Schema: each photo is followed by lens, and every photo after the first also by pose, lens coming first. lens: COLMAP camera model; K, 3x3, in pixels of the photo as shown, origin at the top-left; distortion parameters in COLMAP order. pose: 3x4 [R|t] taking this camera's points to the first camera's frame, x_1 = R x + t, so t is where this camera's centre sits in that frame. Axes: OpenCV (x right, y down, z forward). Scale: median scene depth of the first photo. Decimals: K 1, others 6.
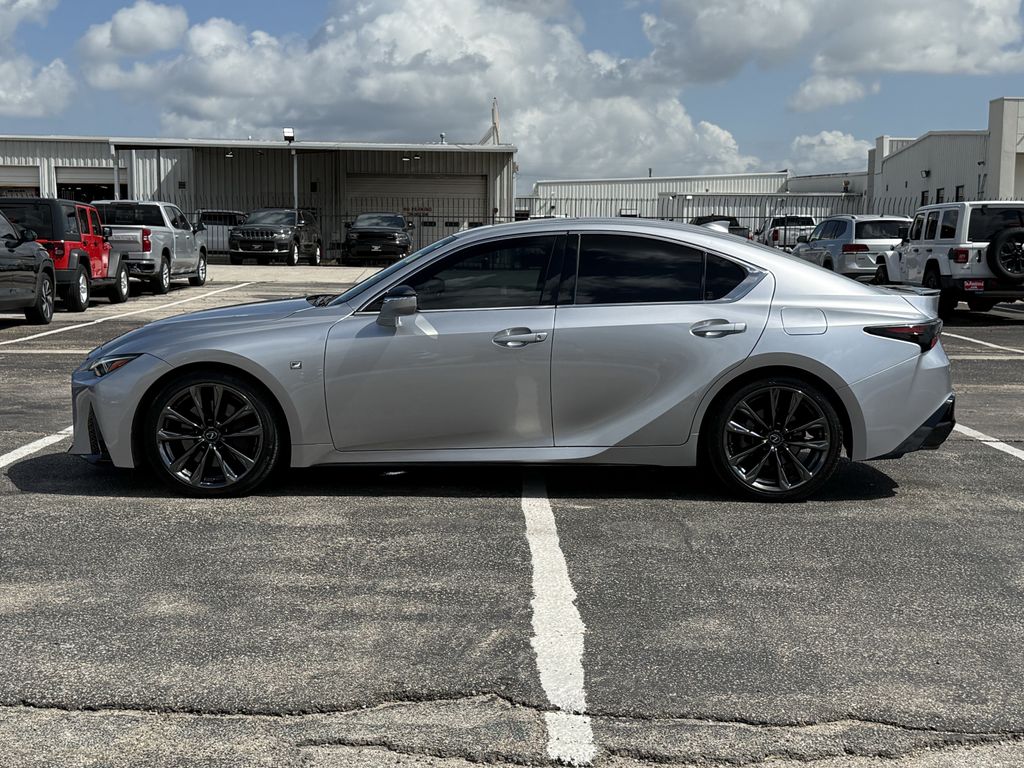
lens RADIAL K [[1549.8, 0, 499.5], [0, 1549.8, 438.7], [0, 0, 1]] dist [0.152502, -0.221712]
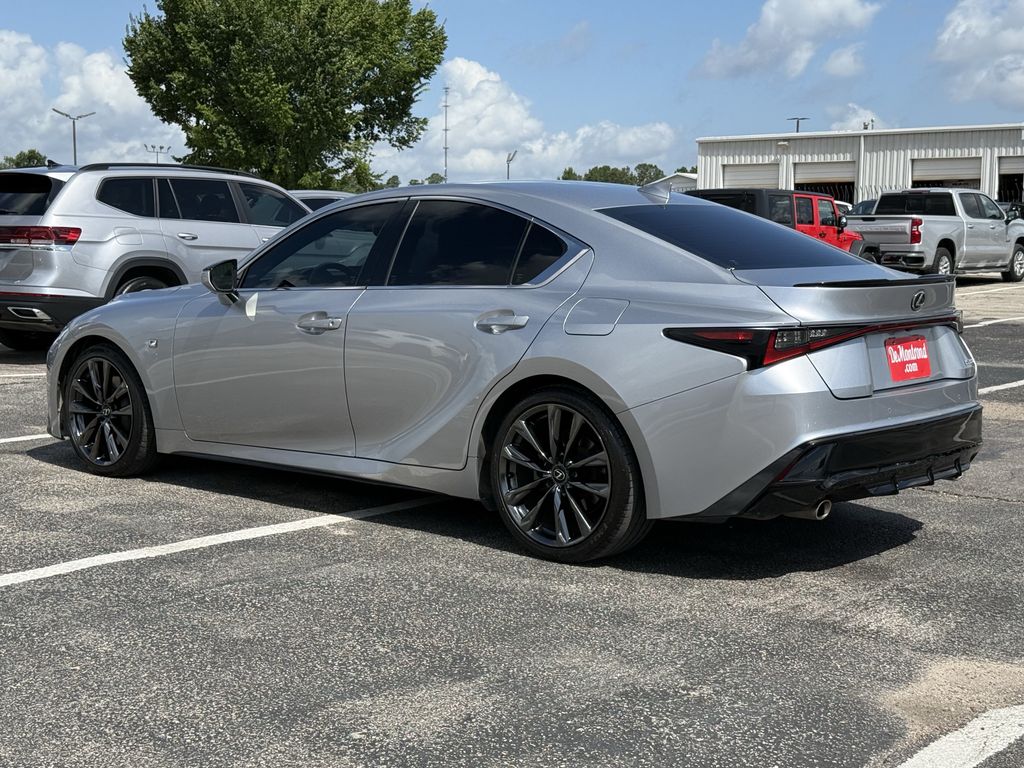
lens RADIAL K [[1549.8, 0, 499.5], [0, 1549.8, 438.7], [0, 0, 1]] dist [0.152502, -0.221712]
pose [[0.718264, 0.086747, -0.690342, 0.254389], [-0.087915, 0.995560, 0.033629, -0.015163], [0.690194, 0.036537, 0.722701, 0.174474]]
